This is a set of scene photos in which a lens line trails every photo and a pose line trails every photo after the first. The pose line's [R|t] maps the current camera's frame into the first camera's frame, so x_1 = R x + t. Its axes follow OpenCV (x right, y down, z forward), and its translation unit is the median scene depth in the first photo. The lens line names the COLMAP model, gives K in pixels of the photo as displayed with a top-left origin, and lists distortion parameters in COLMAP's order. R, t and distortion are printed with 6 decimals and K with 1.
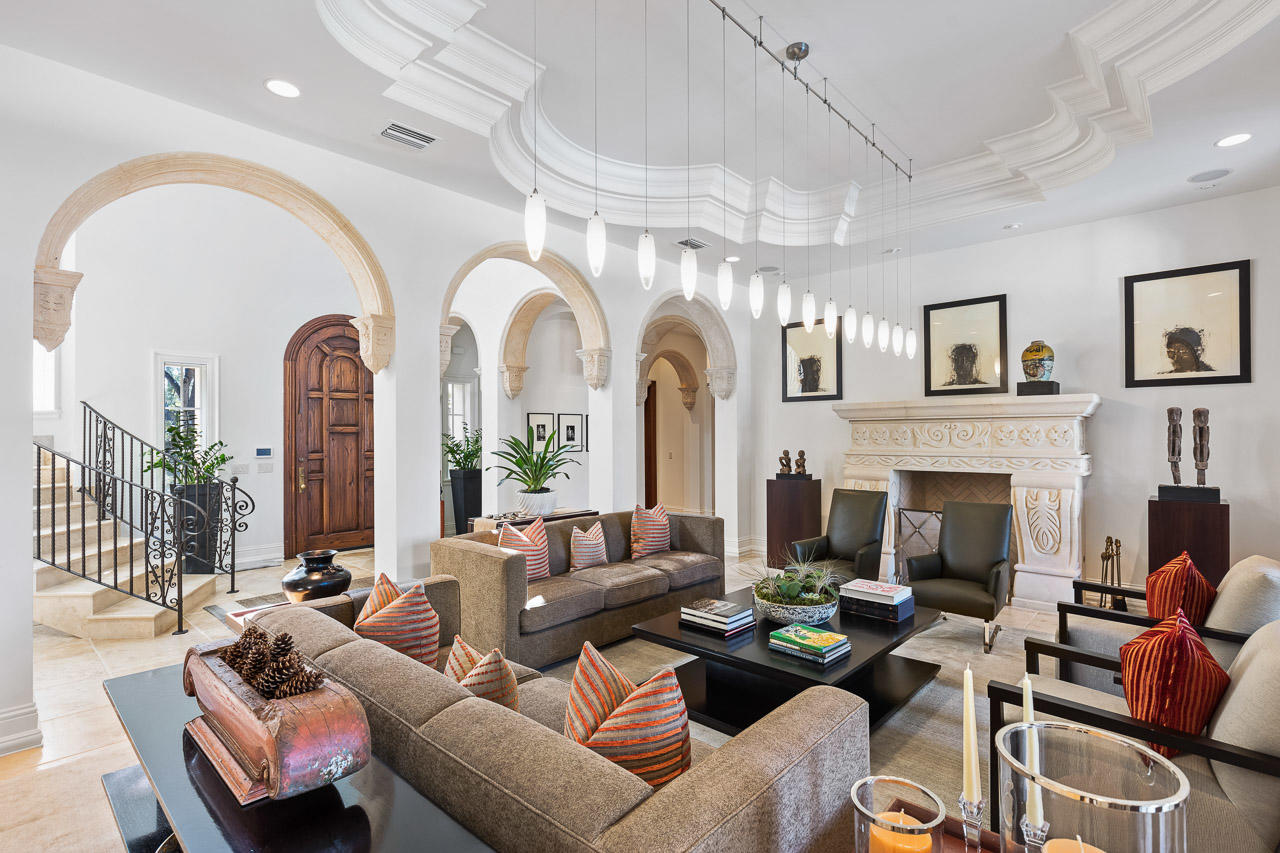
lens RADIAL K [[615.3, 0, 637.2], [0, 615.3, 428.2], [0, 0, 1]] dist [-0.000495, -0.000031]
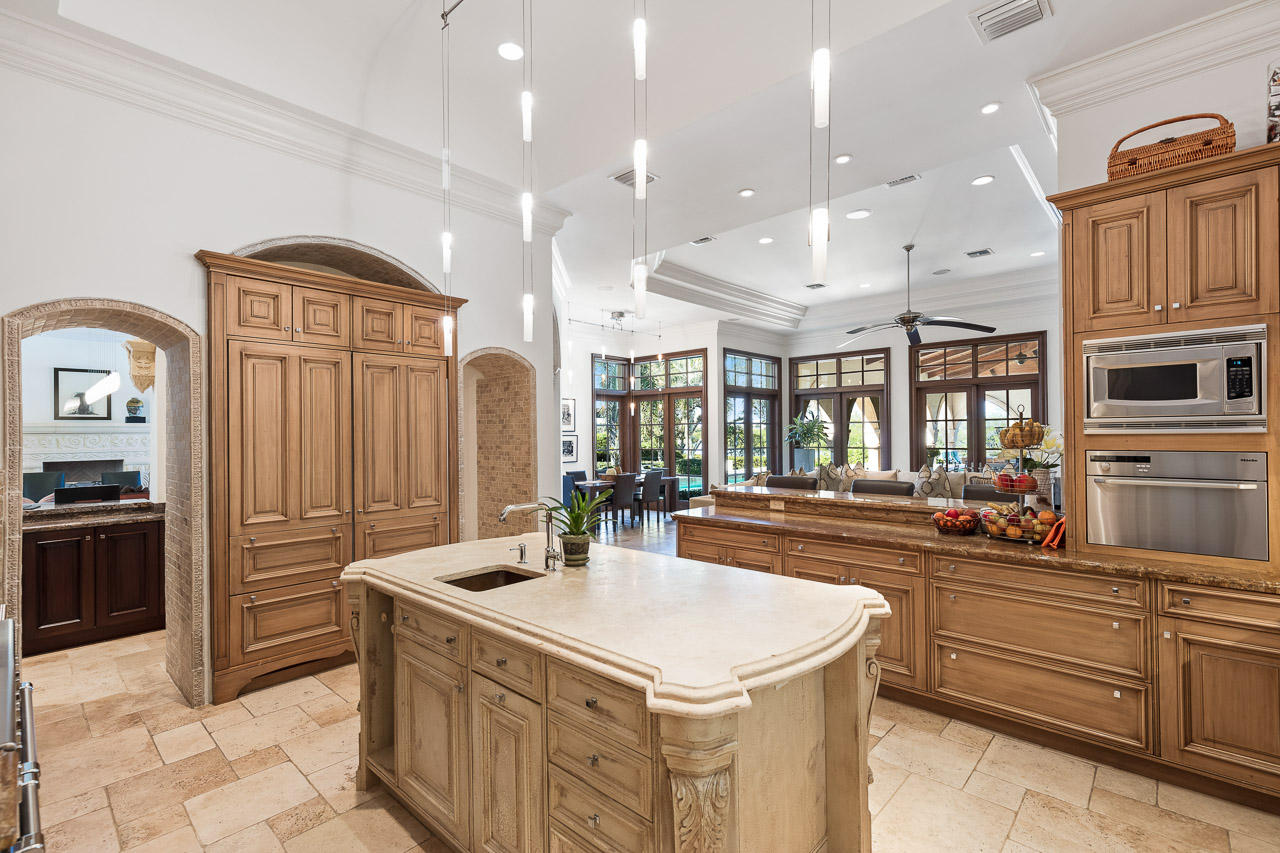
lens RADIAL K [[574.5, 0, 641.0], [0, 574.5, 431.8], [0, 0, 1]] dist [0.002124, 0.000124]
pose [[0.004247, 0.008149, 0.999958, -1.307983], [0.000984, 0.999966, -0.008153, -0.002977], [-0.999990, 0.001019, 0.004239, -0.758384]]
